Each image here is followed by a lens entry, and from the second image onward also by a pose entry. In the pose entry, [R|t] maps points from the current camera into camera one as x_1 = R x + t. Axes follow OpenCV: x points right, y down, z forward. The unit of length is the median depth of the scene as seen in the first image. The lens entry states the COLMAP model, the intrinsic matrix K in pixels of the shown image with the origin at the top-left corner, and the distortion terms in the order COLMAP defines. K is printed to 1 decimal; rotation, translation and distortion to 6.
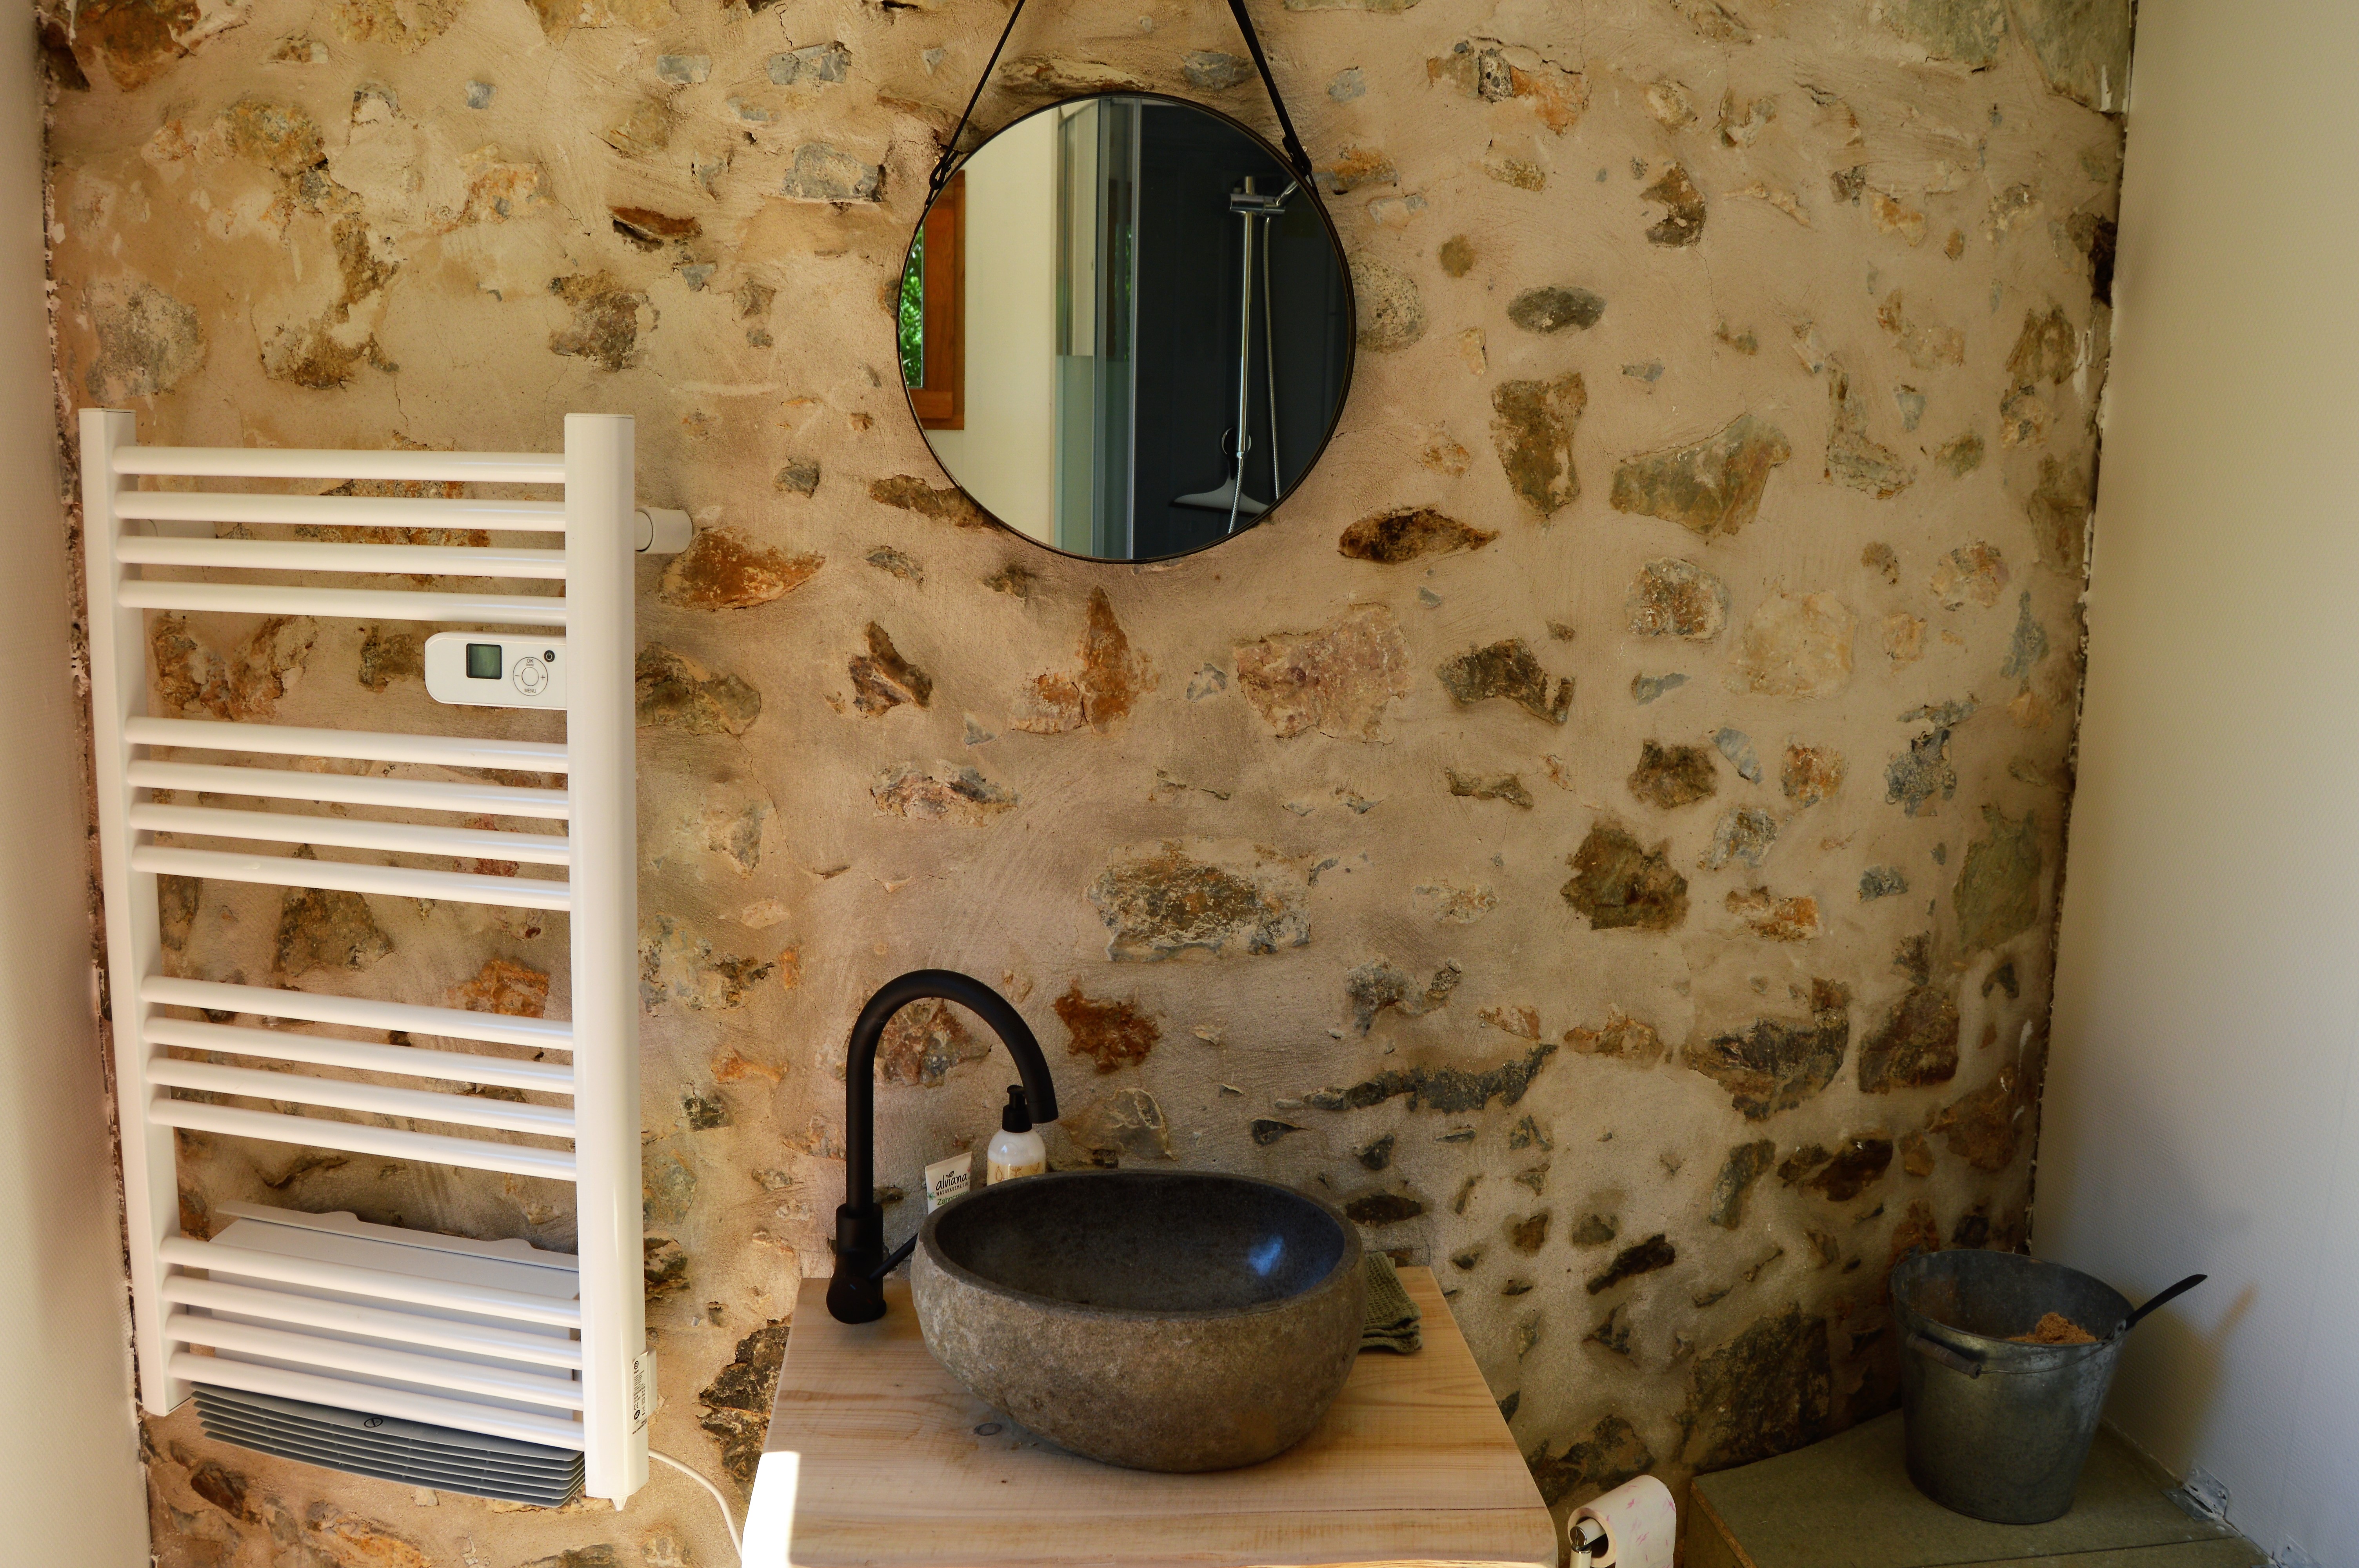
lens RADIAL K [[1810.4, 0, 1180.6], [0, 1810.4, 790.0], [0, 0, 1]] dist [-0.079696, 0.001069]
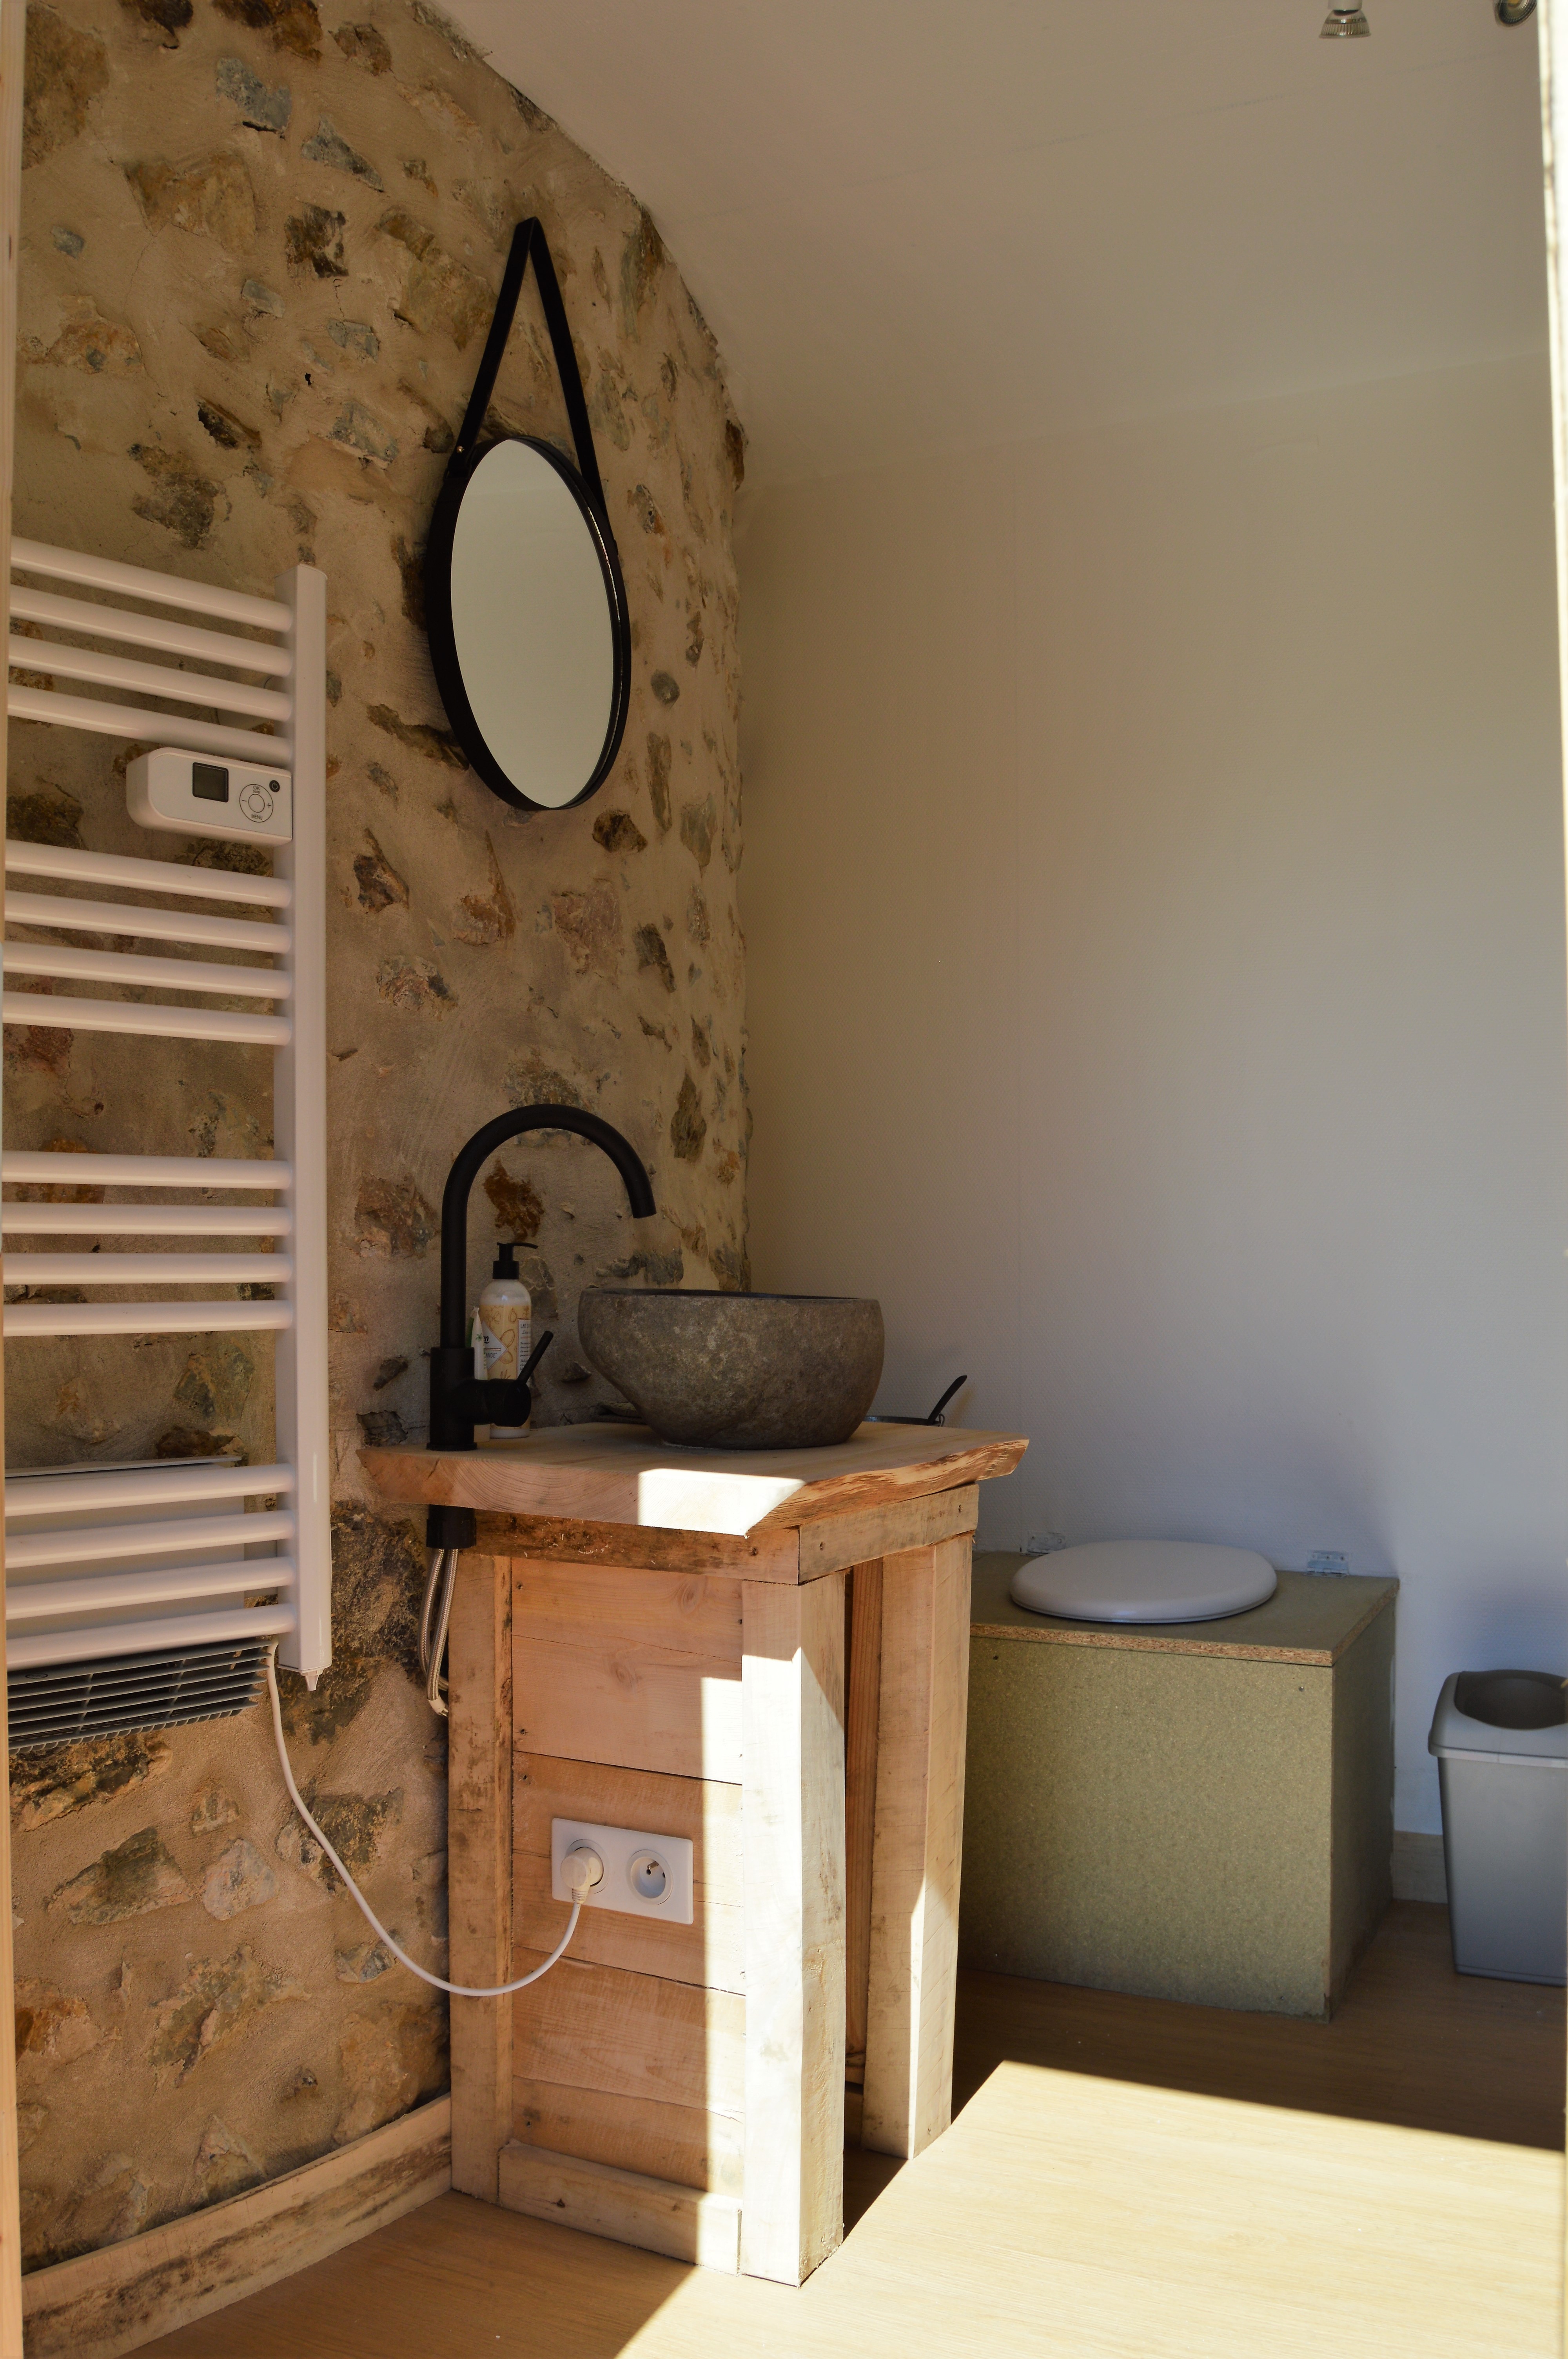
lens RADIAL K [[1915.5, 0, 784.0], [0, 1915.5, 1182.0], [0, 0, 1]] dist [-0.070960, 0.009275]
pose [[0.557158, -0.007453, 0.830373, -1.029000], [0.154743, 0.983376, -0.095002, 0.278632], [-0.815861, 0.181426, 0.549049, 0.193950]]
